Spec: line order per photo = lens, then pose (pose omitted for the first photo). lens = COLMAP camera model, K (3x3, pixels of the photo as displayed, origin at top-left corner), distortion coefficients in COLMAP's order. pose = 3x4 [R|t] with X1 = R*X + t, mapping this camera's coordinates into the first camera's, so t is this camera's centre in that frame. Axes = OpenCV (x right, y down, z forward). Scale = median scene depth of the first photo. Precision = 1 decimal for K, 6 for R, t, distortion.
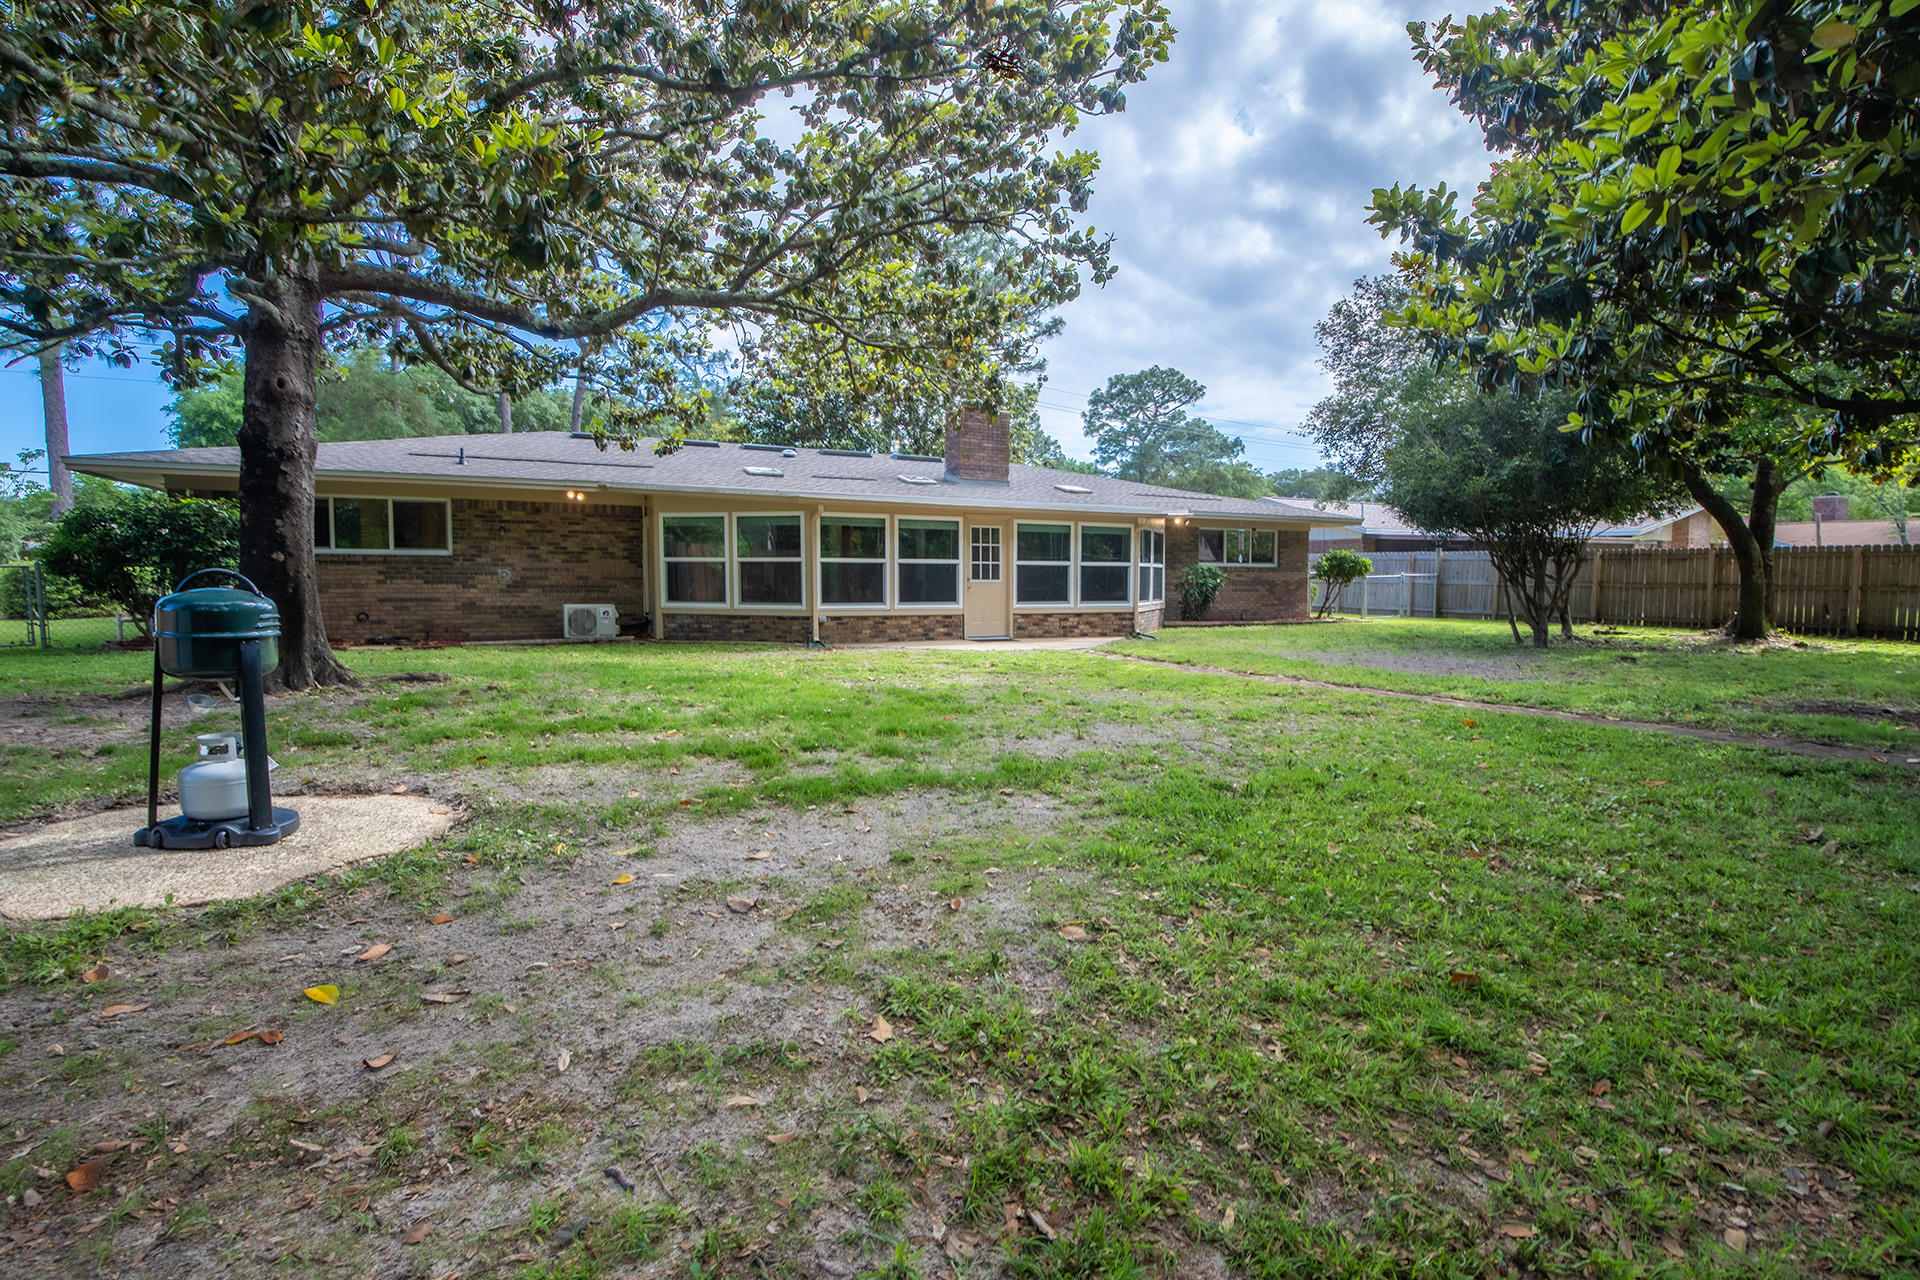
lens RADIAL K [[947.3, 0, 1006.4], [0, 947.3, 673.8], [0, 0, 1]] dist [-0.021493, 0.000150]
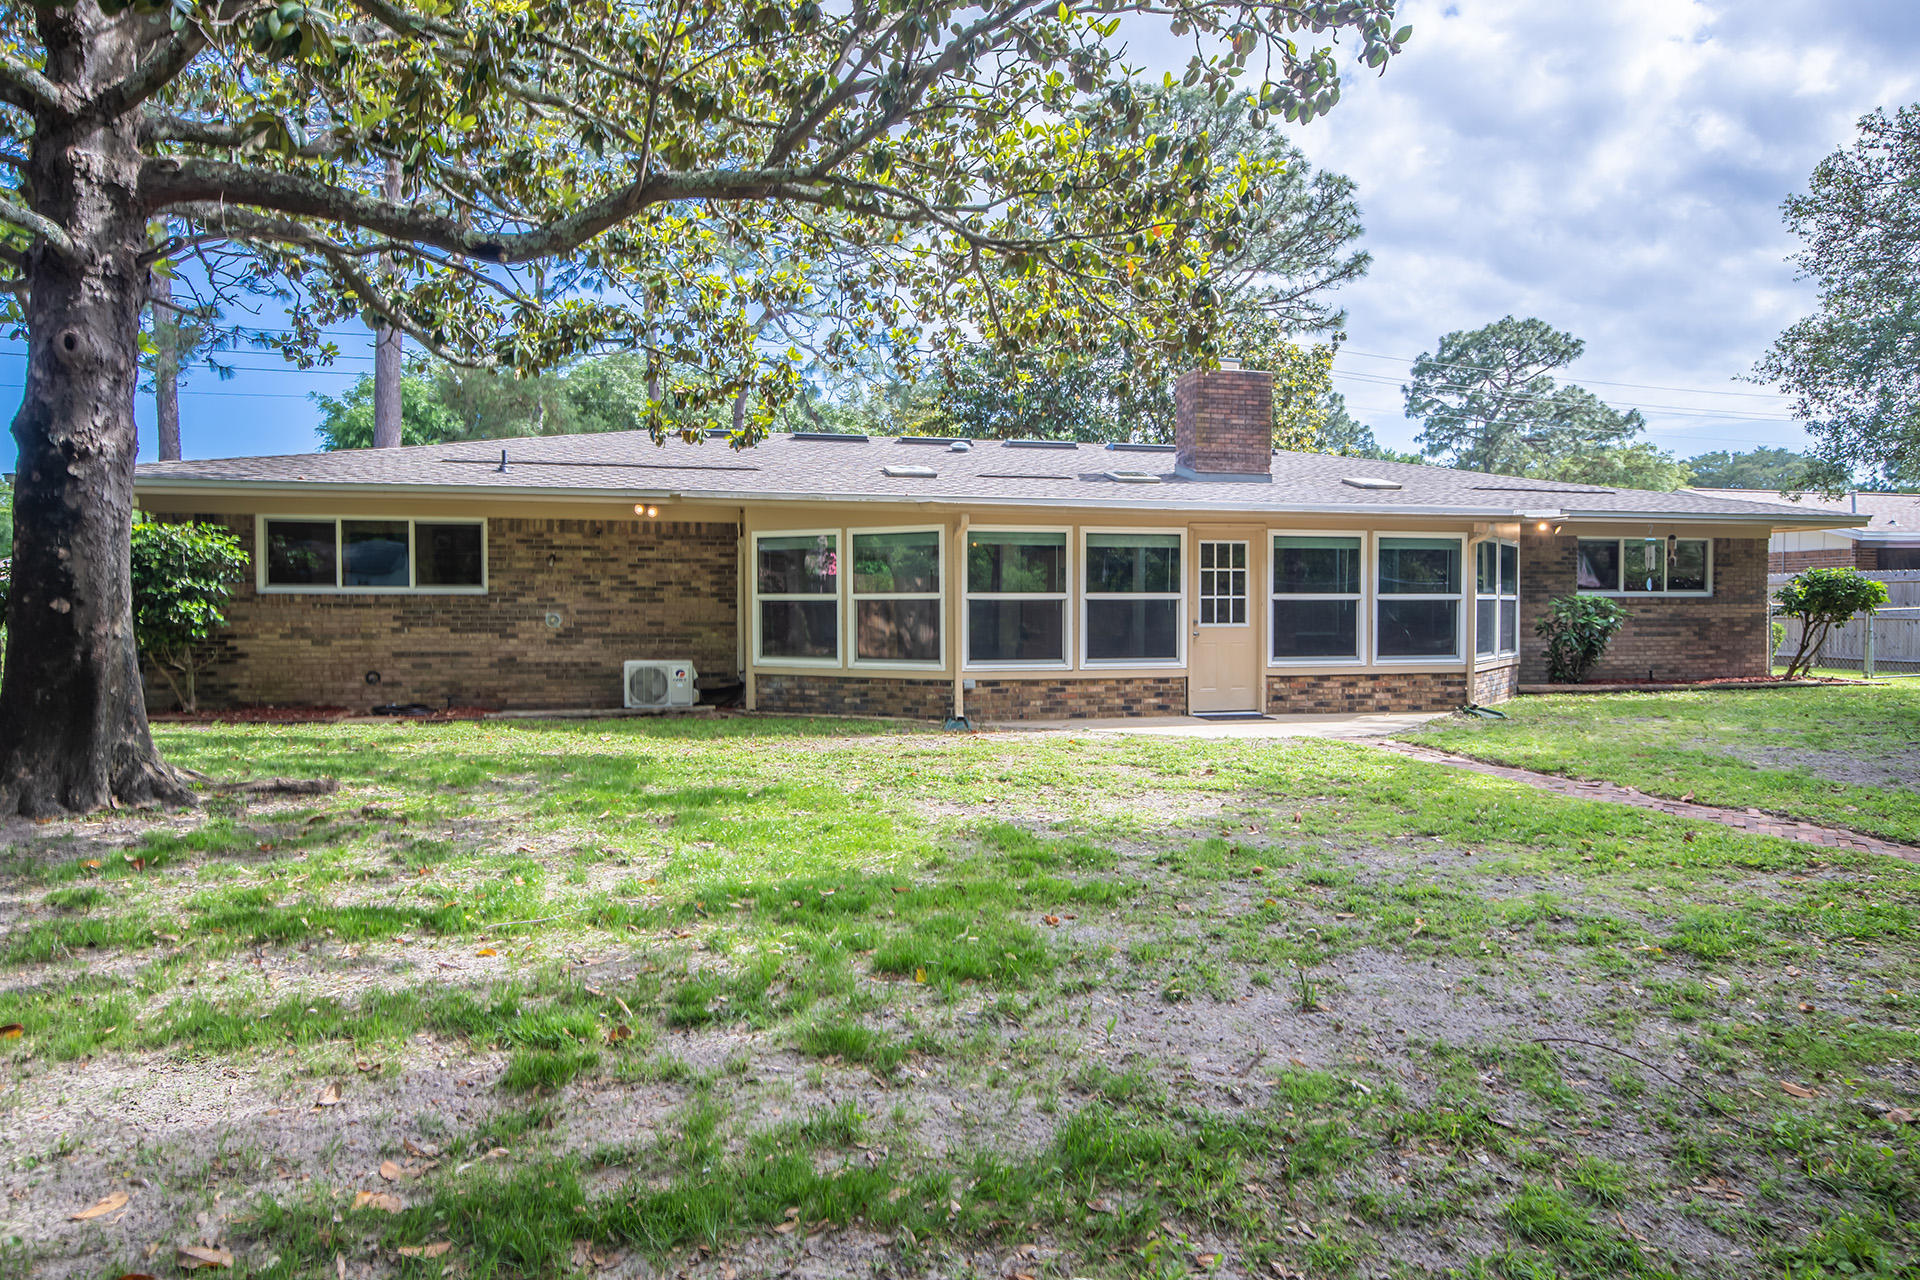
lens RADIAL K [[1186.1, 0, 1018.9], [0, 1186.1, 666.9], [0, 0, 1]] dist [-0.003912, 0.002061]
pose [[0.971983, 0.003480, -0.235025, 0.032881], [-0.015821, 0.998592, -0.050643, -0.026248], [0.234518, 0.052942, 0.970669, 0.180993]]
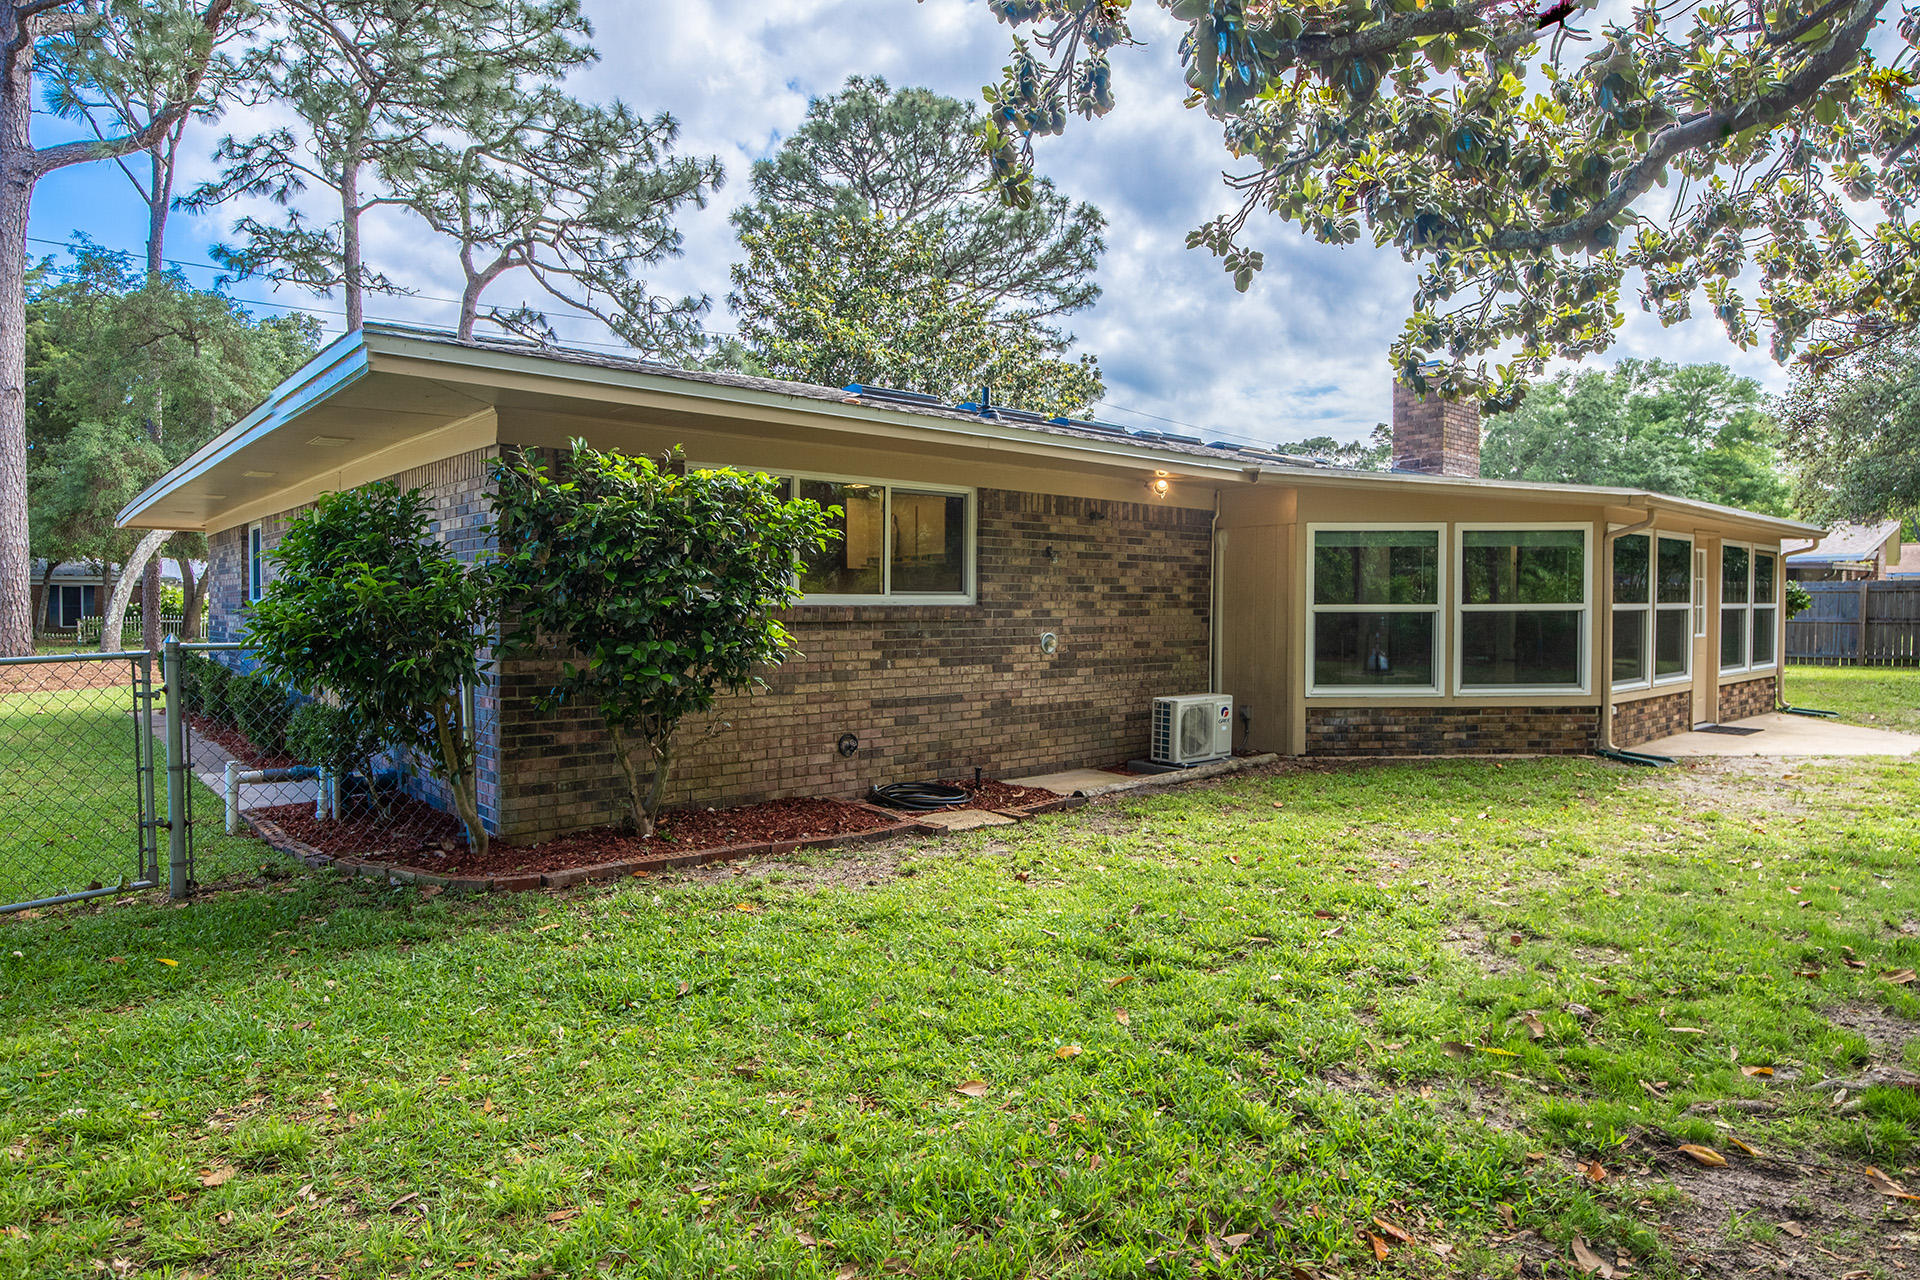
lens RADIAL K [[1110.8, 0, 959.4], [0, 1110.8, 642.4], [0, 0, 1]] dist [-0.001206, -0.000163]
pose [[0.962618, -0.021299, 0.270025, -0.694097], [0.041871, 0.996622, -0.070655, -0.062018], [-0.267607, 0.079320, 0.960258, 0.422208]]
